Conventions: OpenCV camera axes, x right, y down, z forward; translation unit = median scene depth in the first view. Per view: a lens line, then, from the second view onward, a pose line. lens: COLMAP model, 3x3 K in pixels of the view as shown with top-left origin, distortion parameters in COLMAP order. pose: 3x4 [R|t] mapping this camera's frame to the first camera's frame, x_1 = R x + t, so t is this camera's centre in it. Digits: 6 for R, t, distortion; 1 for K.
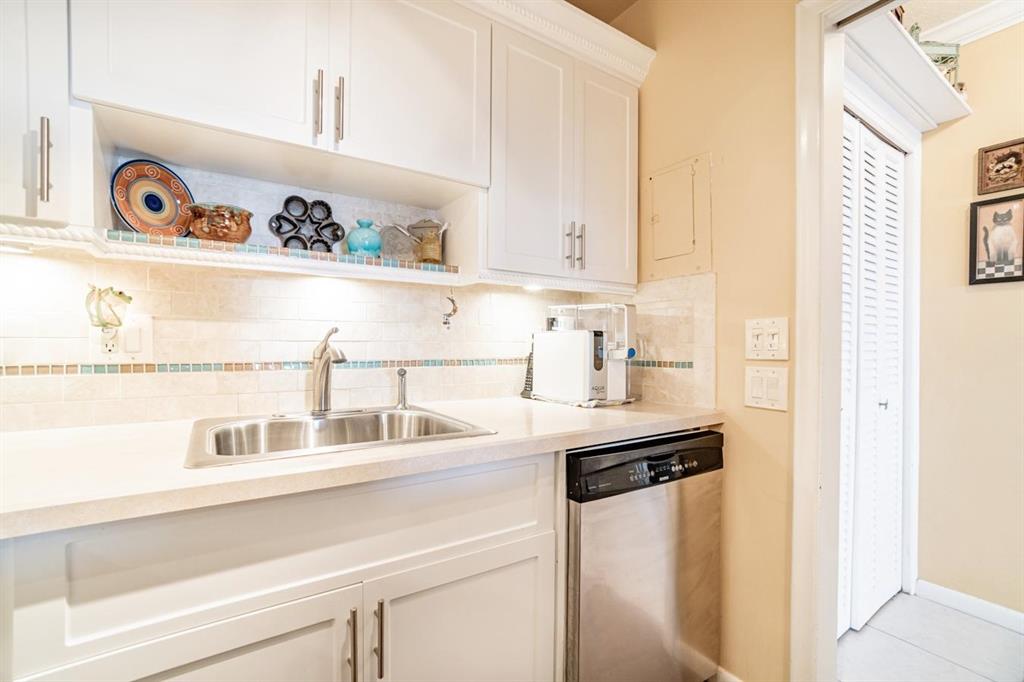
lens RADIAL K [[452.3, 0, 513.9], [0, 452.3, 341.3], [0, 0, 1]] dist [-0.002863, 0.000057]
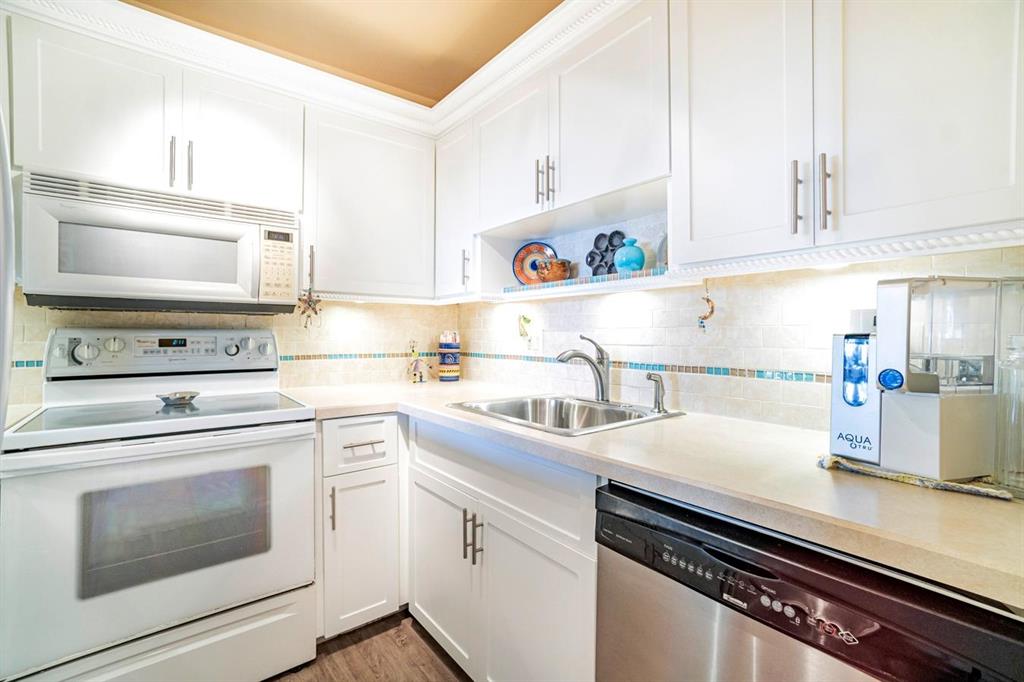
lens RADIAL K [[452.3, 0, 513.9], [0, 452.3, 341.3], [0, 0, 1]] dist [-0.002863, 0.000057]
pose [[0.095841, 0.005923, -0.995379, 0.911915], [-0.001888, 0.999982, 0.005768, -0.020496], [0.995395, 0.001326, 0.095850, 0.716136]]
